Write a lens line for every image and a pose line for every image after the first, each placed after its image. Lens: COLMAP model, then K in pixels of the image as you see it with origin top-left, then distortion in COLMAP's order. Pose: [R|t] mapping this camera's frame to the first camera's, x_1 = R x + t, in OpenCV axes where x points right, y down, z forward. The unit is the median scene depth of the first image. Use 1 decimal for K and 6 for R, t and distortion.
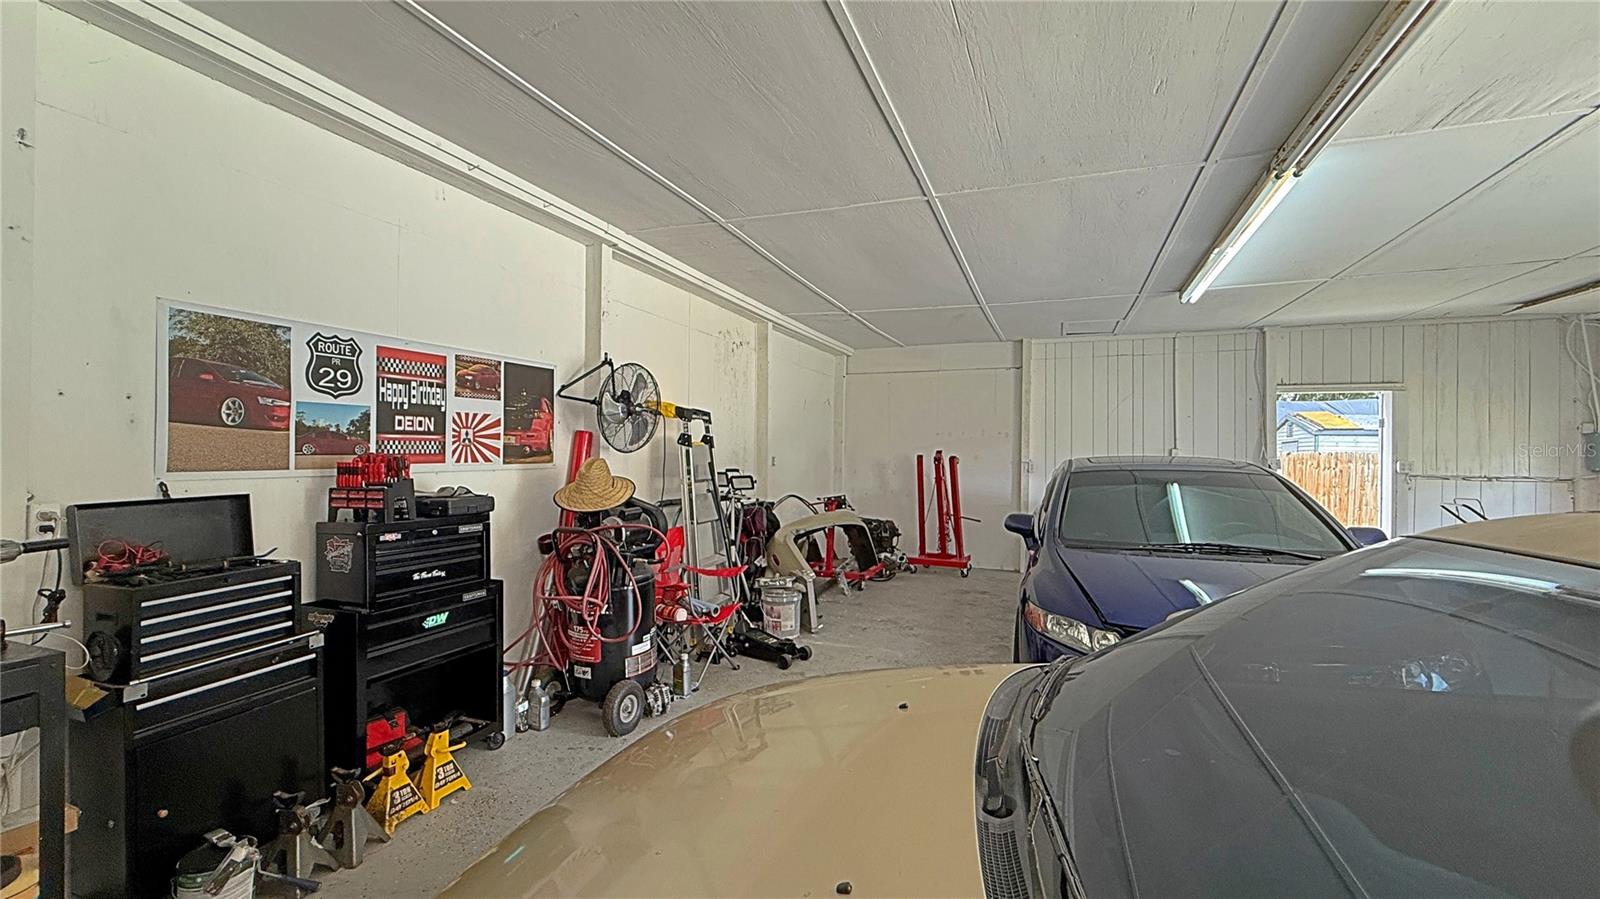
lens RADIAL K [[636.7, 0, 800.0], [0, 636.7, 449.5], [0, 0, 1]] dist [-0.000677, 0.000650]
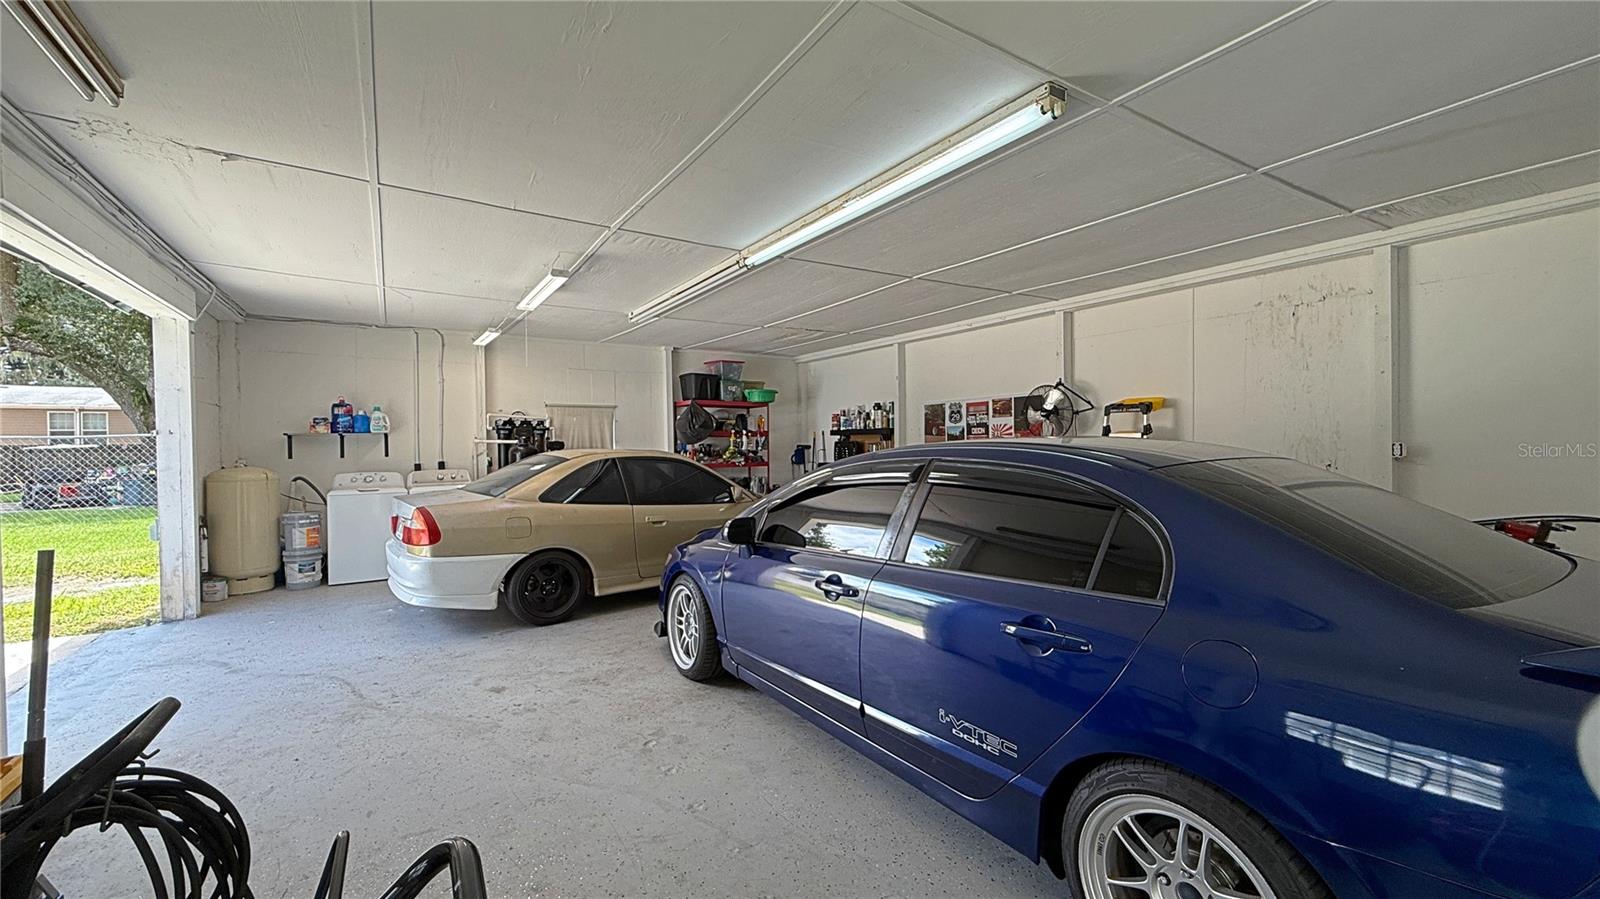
lens RADIAL K [[636.7, 0, 800.0], [0, 636.7, 449.5], [0, 0, 1]] dist [-0.000677, 0.000650]
pose [[-0.579352, -0.000270, -0.815078, 1.779113], [0.002790, 0.999993, -0.002315, 0.036006], [0.815073, -0.003615, -0.579347, 1.803073]]
